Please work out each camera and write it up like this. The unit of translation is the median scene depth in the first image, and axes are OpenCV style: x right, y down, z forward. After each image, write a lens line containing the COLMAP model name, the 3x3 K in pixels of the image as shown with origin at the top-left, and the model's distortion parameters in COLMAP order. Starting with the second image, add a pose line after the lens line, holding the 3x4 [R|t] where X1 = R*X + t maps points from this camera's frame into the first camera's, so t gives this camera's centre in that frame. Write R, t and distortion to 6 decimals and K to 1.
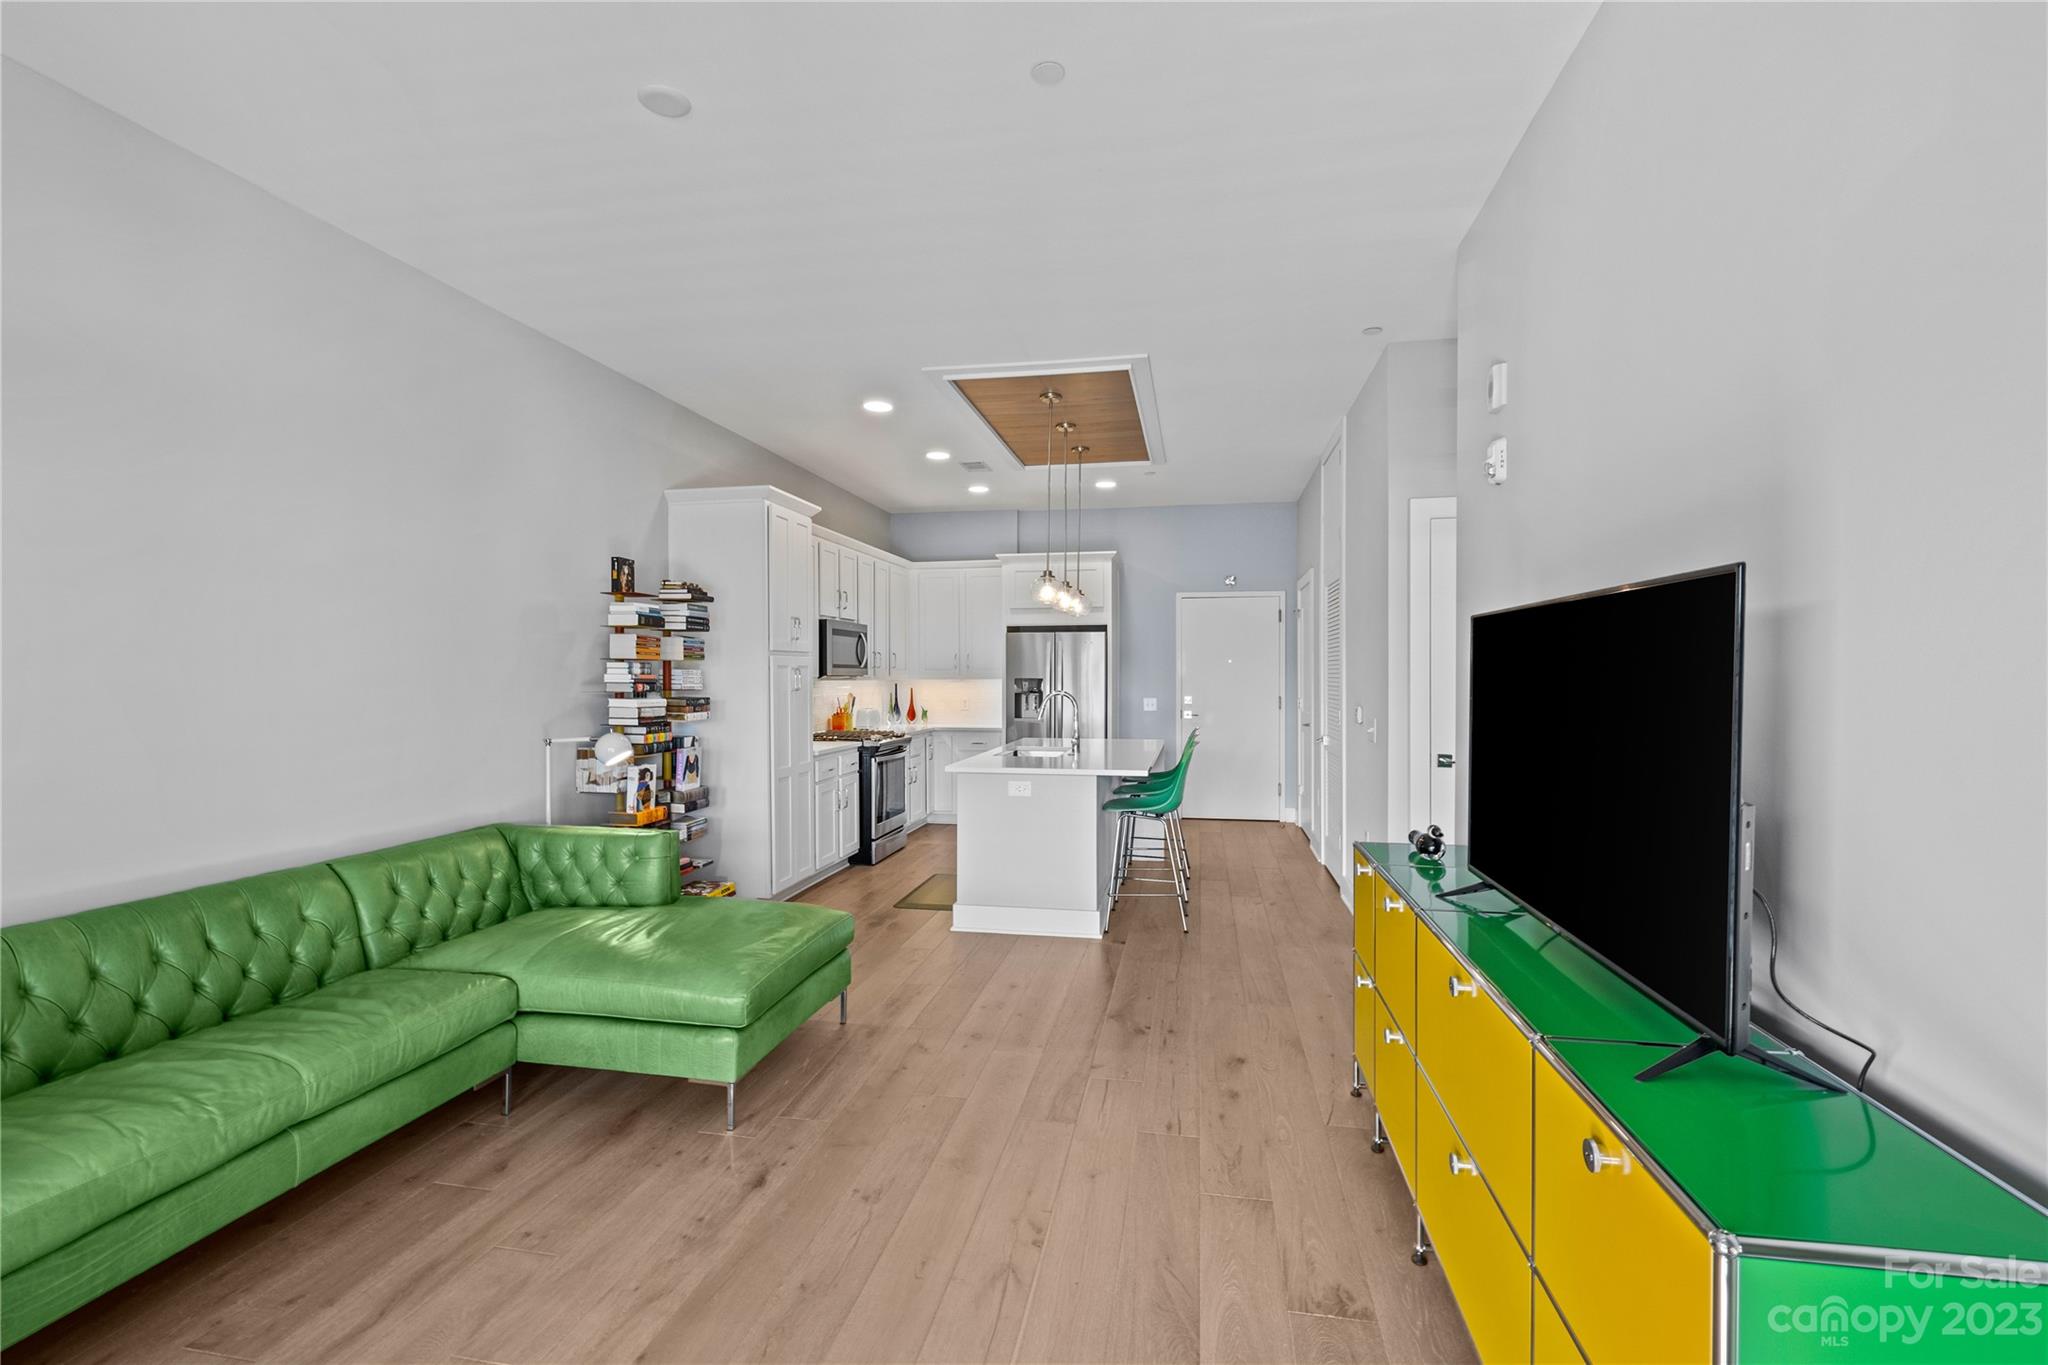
lens RADIAL K [[891.2, 0, 1030.1], [0, 891.2, 683.6], [0, 0, 1]] dist [0.001286, -0.000347]
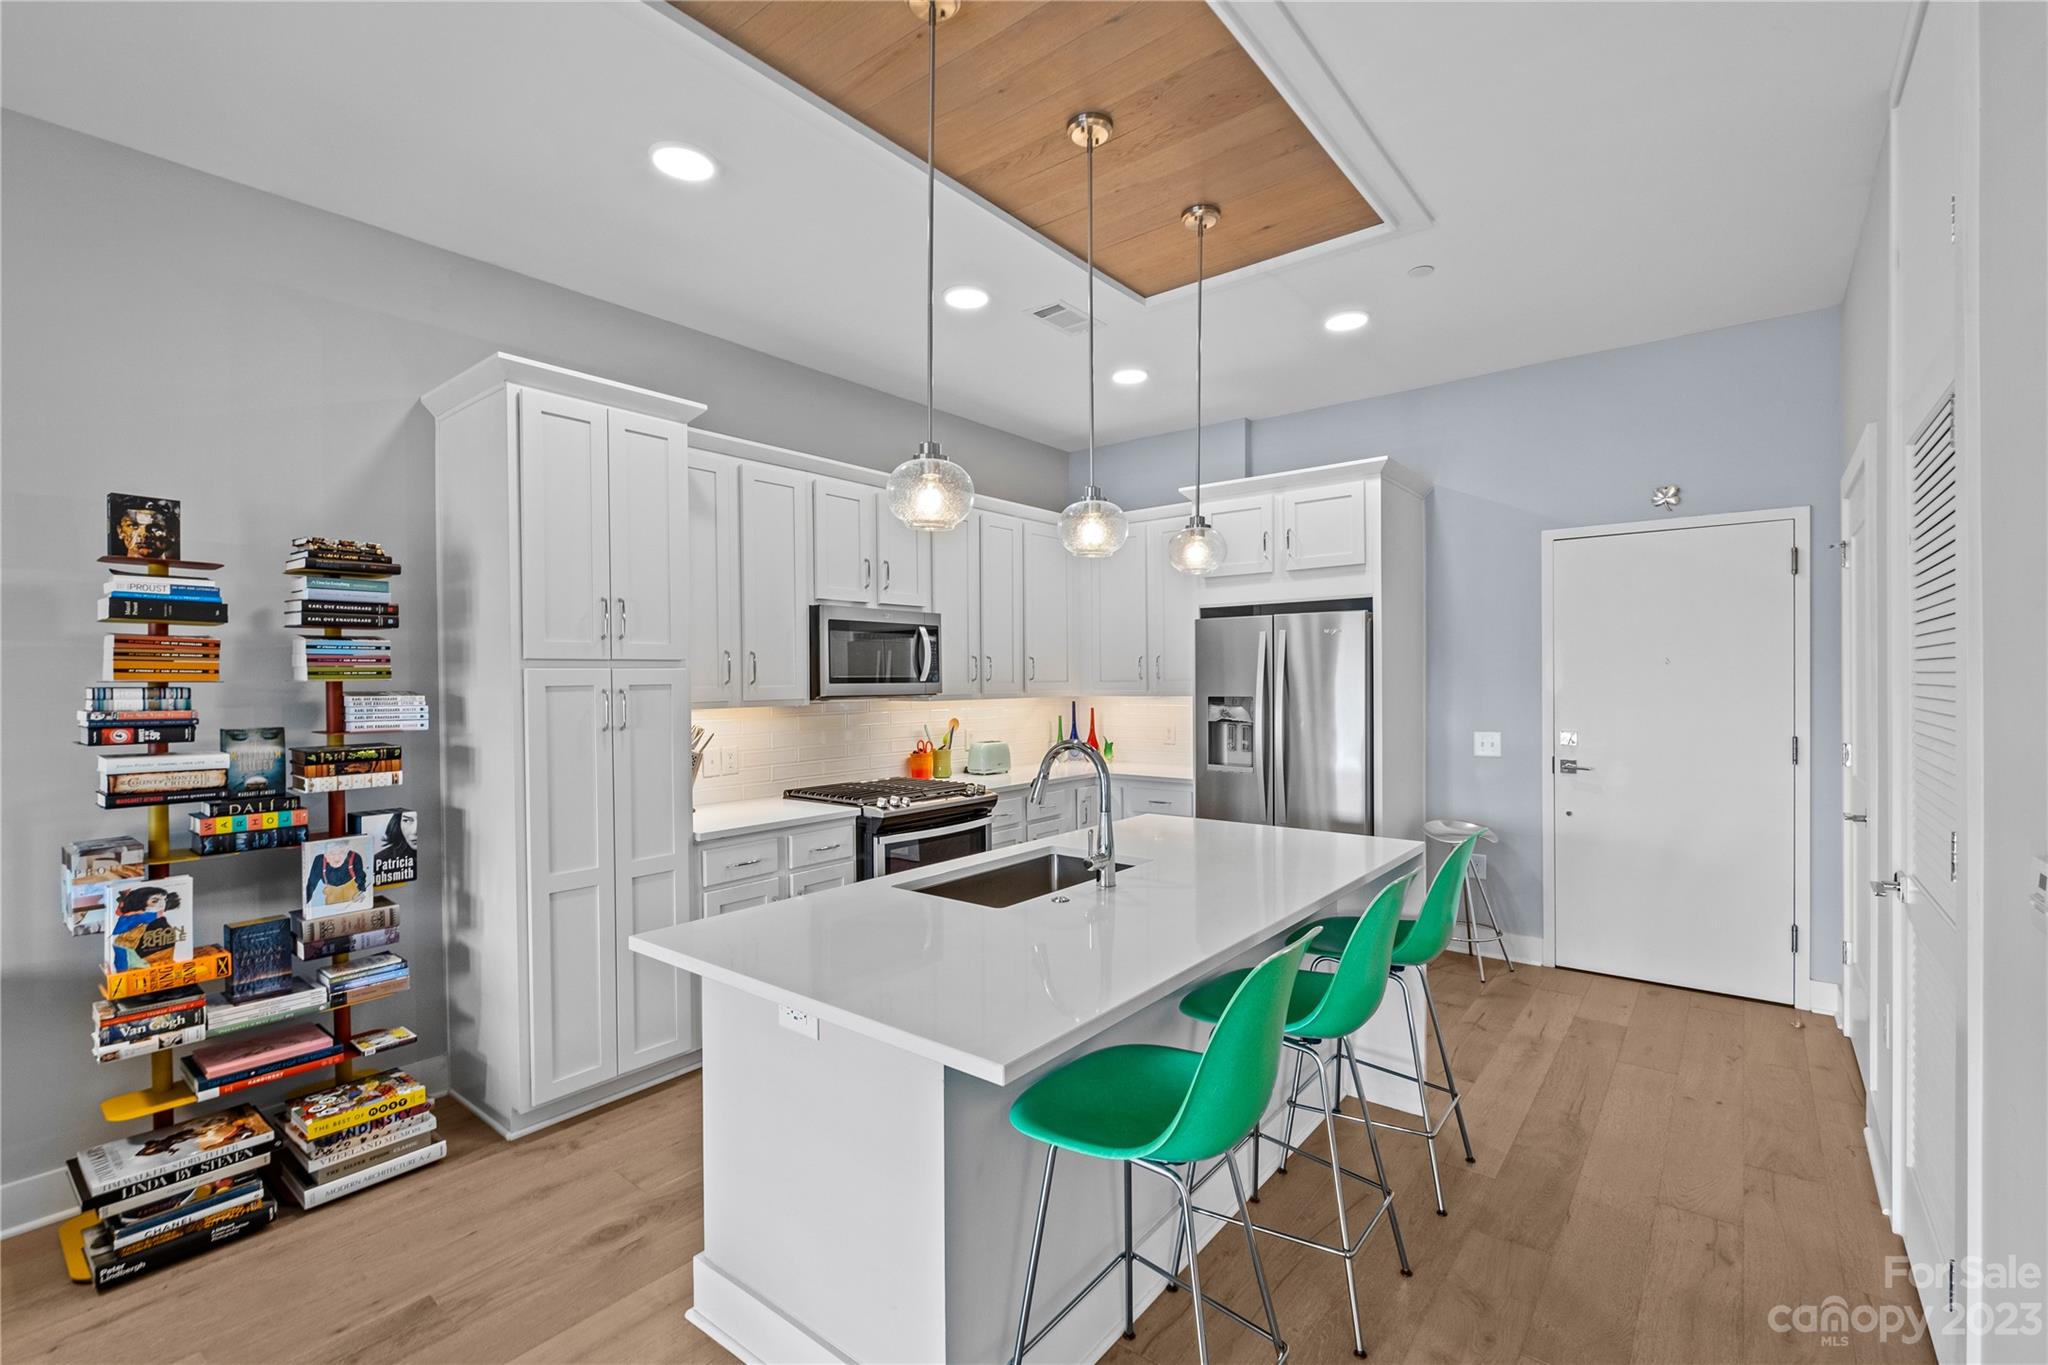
lens RADIAL K [[891.0, 0, 1029.8], [0, 891.0, 688.6], [0, 0, 1]] dist [0.000899, -0.004797]
pose [[0.883411, -0.001286, -0.468597, 0.170452], [0.002660, 0.999994, 0.002270, -0.014214], [0.468591, -0.003252, 0.883409, 0.476772]]
